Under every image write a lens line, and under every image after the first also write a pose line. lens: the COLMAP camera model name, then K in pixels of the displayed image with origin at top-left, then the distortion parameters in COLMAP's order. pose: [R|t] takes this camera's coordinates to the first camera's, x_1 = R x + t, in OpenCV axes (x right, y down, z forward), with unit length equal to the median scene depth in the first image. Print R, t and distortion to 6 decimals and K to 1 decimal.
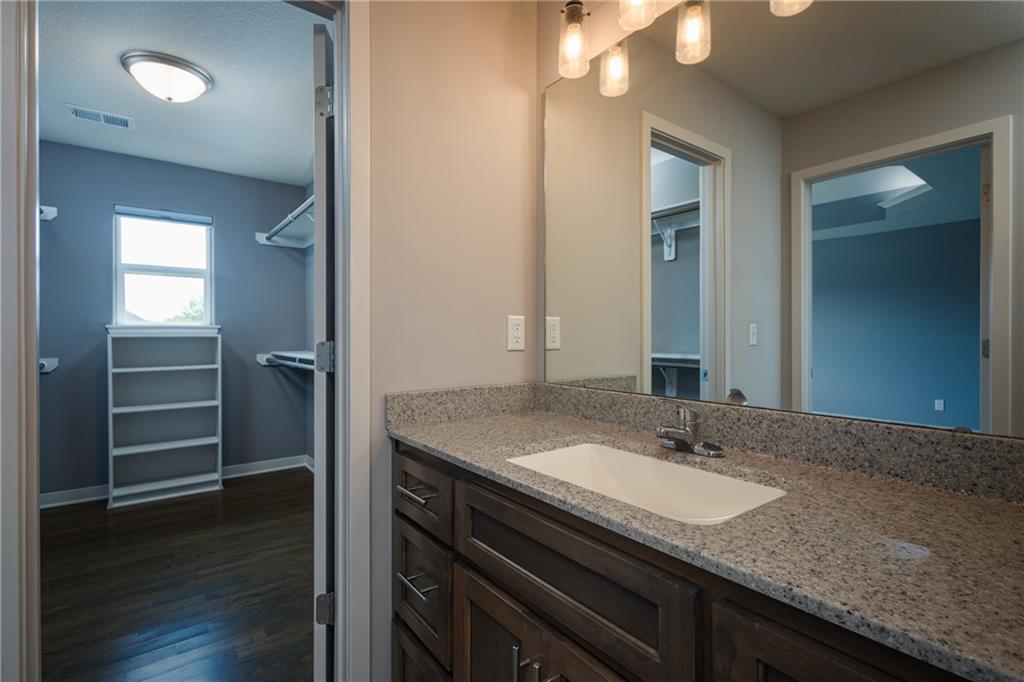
lens RADIAL K [[475.9, 0, 512.0], [0, 475.9, 341.0], [0, 0, 1]] dist [0.010215, -0.001484]
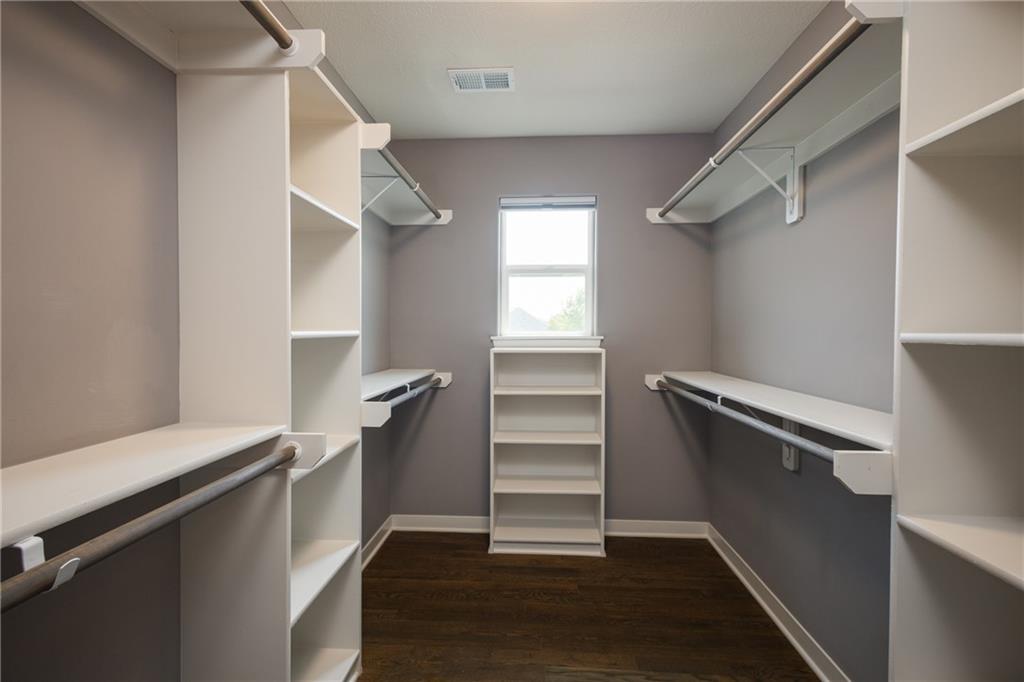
lens RADIAL K [[475.9, 0, 512.0], [0, 475.9, 341.0], [0, 0, 1]] dist [0.010215, -0.001484]
pose [[0.759924, 0.016577, -0.649800, -0.239123], [-0.009062, 0.999848, 0.014909, -0.037132], [0.649948, -0.005441, 0.759959, 0.344426]]
